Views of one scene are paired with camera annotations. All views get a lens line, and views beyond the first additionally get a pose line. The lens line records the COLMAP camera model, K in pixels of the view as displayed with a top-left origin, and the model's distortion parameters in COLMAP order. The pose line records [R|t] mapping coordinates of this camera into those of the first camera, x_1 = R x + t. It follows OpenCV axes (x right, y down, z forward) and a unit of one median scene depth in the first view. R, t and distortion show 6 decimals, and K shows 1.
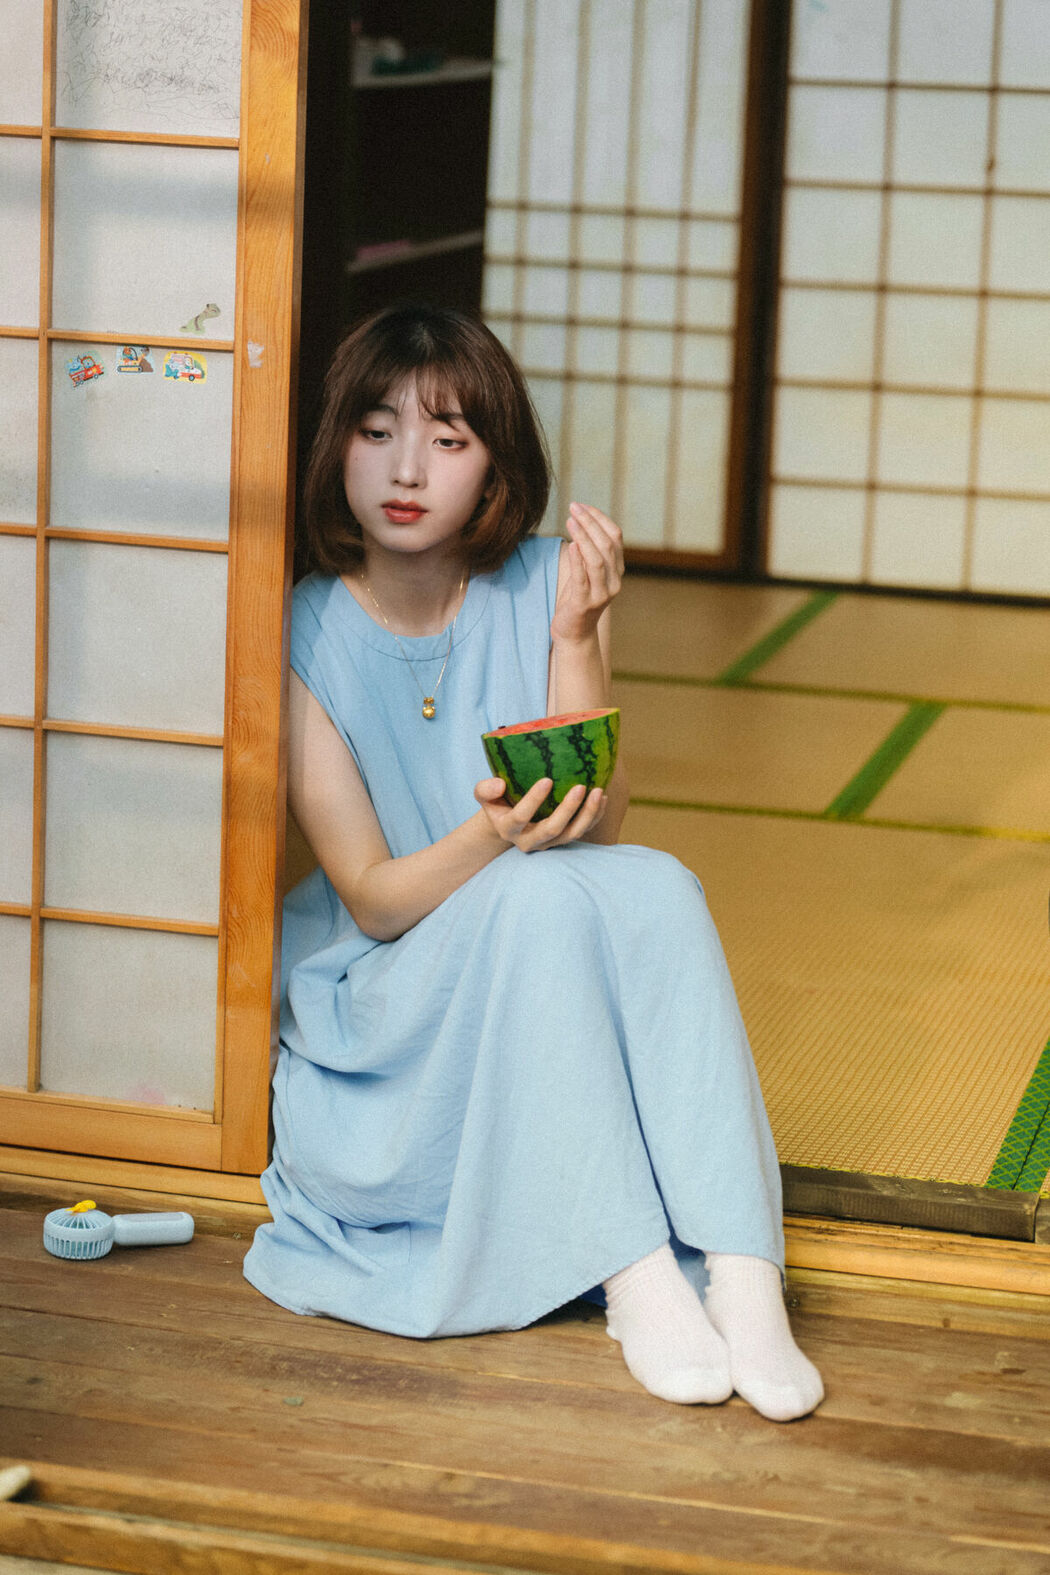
lens RADIAL K [[3572.5, 0, 529.4], [0, 3572.5, 793.2], [0, 0, 1]] dist [0.039180, 0.000000]
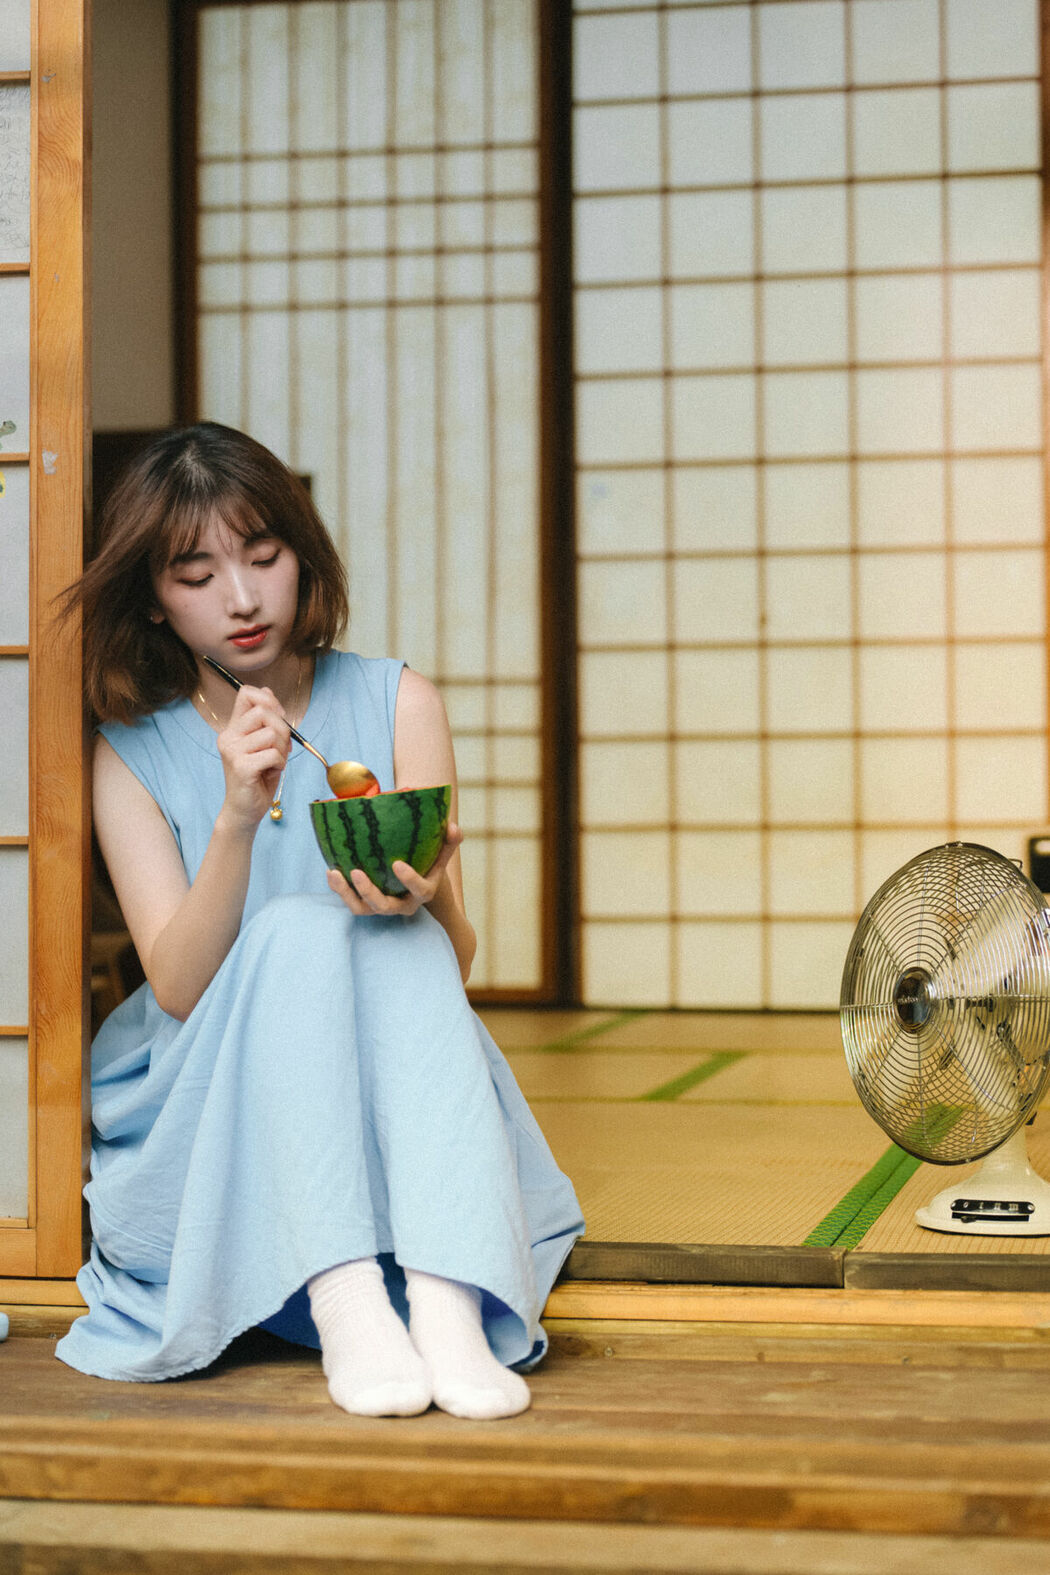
lens RADIAL K [[3203.8, 0, 518.2], [0, 3203.8, 780.5], [0, 0, 1]] dist [-0.016974, 0.000000]
pose [[0.998156, -0.041460, 0.044347, 0.015098], [0.049973, 0.975905, -0.212395, 0.171046], [-0.034472, 0.214219, 0.976177, 0.089218]]
